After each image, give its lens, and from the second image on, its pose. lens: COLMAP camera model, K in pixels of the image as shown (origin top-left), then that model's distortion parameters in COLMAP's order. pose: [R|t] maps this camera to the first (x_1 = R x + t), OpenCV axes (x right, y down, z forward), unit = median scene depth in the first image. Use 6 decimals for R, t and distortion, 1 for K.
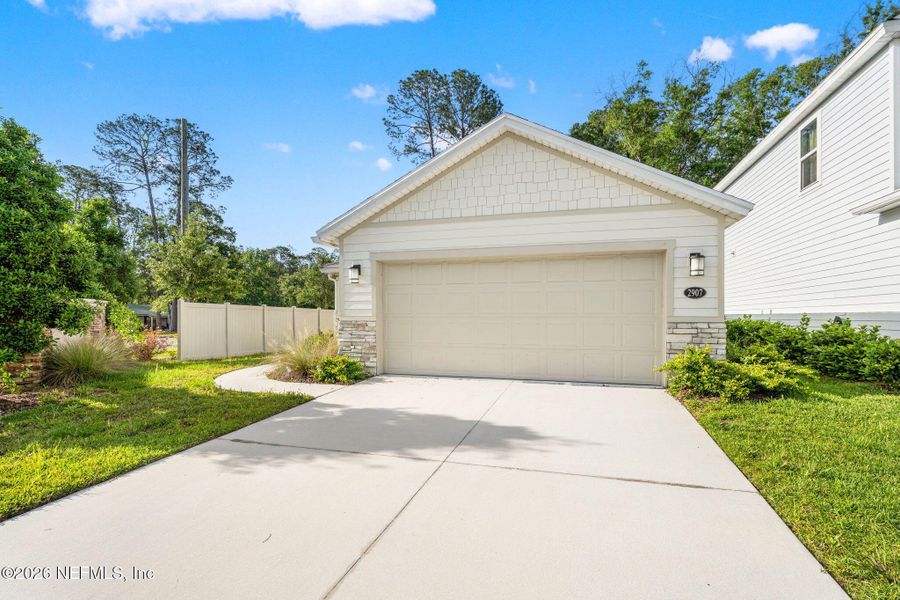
lens RADIAL K [[435.6, 0, 451.0], [0, 435.6, 317.8], [0, 0, 1]] dist [-0.001223, 0.000333]
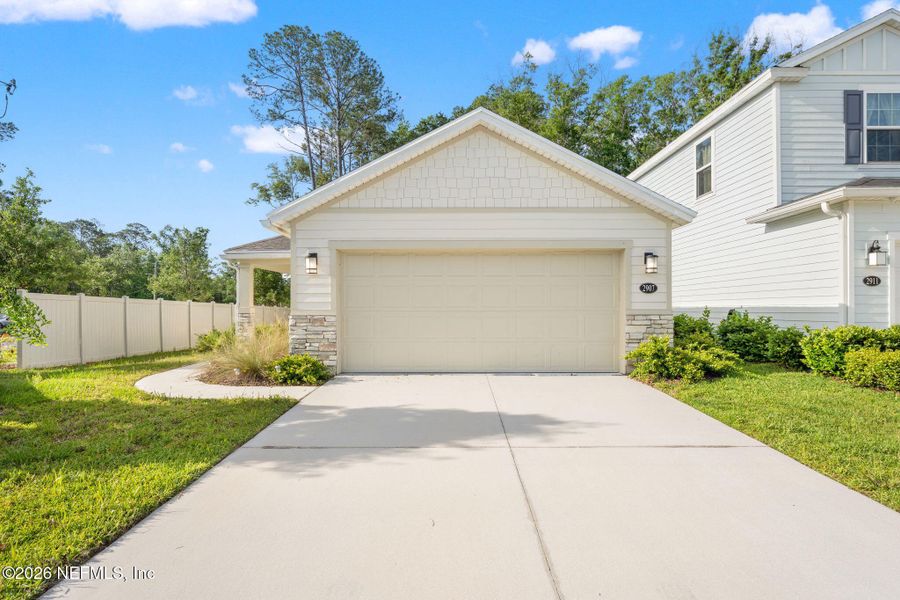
lens RADIAL K [[485.3, 0, 447.3], [0, 485.3, 308.7], [0, 0, 1]] dist [-0.001851, 0.000543]
pose [[0.960121, -0.002650, 0.279572, -0.250566], [0.004200, 0.999979, -0.004945, -0.000443], [-0.279553, 0.005922, 0.960112, -0.046500]]
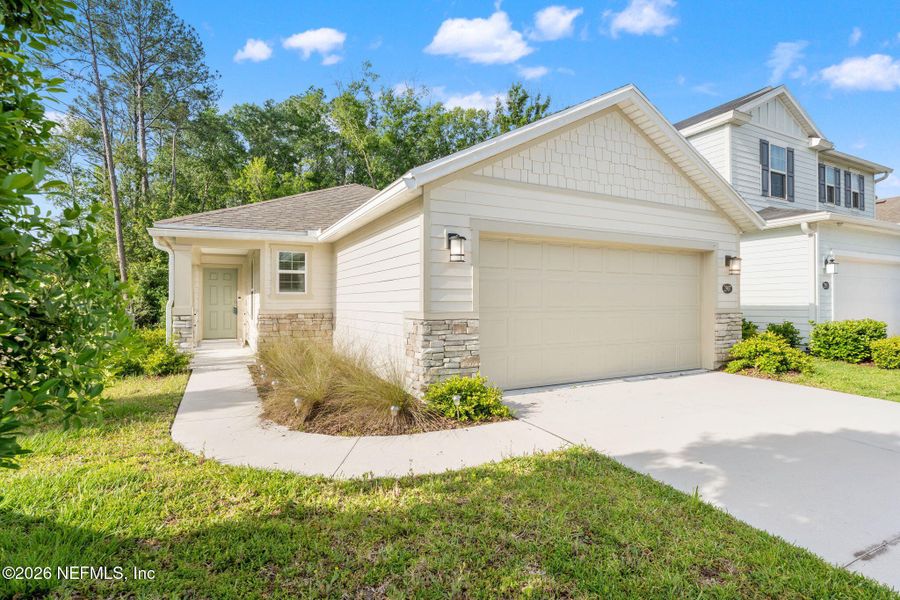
lens RADIAL K [[435.6, 0, 445.5], [0, 435.6, 301.2], [0, 0, 1]] dist [-0.001223, 0.000333]
pose [[0.727459, 0.000040, 0.686151, -0.731612], [0.006901, 0.999949, -0.007375, -0.016556], [-0.686116, 0.010100, 0.727422, 0.579109]]
